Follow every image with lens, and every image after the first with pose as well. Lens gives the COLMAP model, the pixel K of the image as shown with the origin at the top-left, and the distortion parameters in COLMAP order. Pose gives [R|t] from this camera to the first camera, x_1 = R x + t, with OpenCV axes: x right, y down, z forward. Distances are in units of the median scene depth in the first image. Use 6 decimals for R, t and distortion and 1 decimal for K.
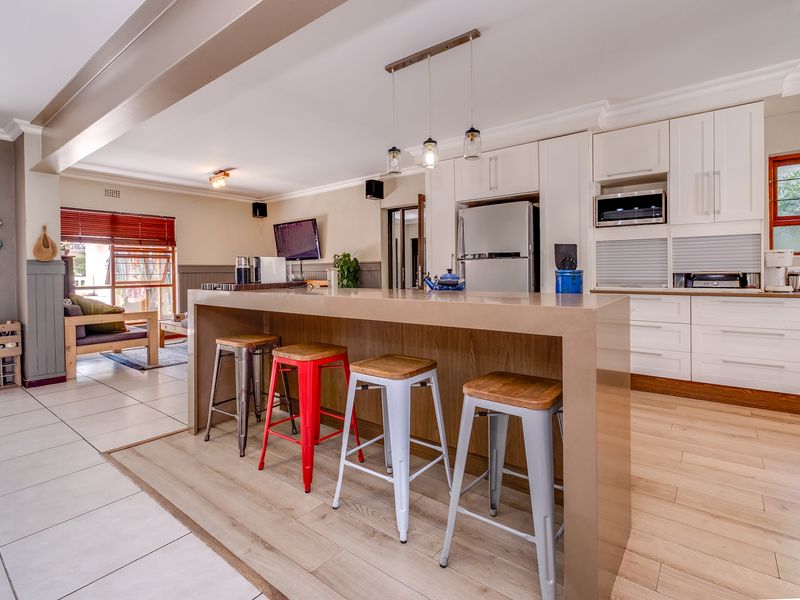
lens RADIAL K [[392.1, 0, 415.9], [0, 392.1, 272.5], [0, 0, 1]] dist [-0.002618, 0.000005]
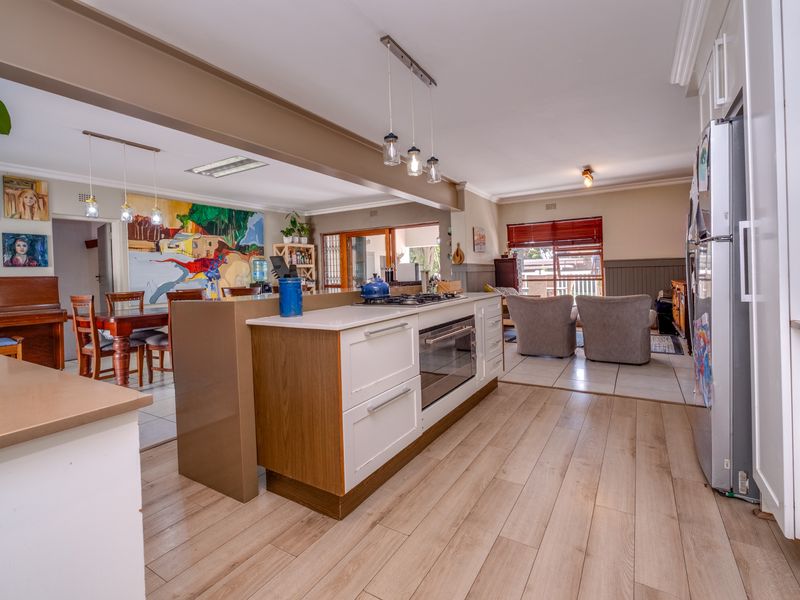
lens RADIAL K [[395.3, 0, 390.7], [0, 395.3, 277.2], [0, 0, 1]] dist [0.000361, 0.000183]
pose [[0.076821, 0.017258, -0.996896, 0.674158], [0.022061, 0.999576, 0.019004, -0.010651], [0.996801, -0.023452, 0.076408, 0.525806]]
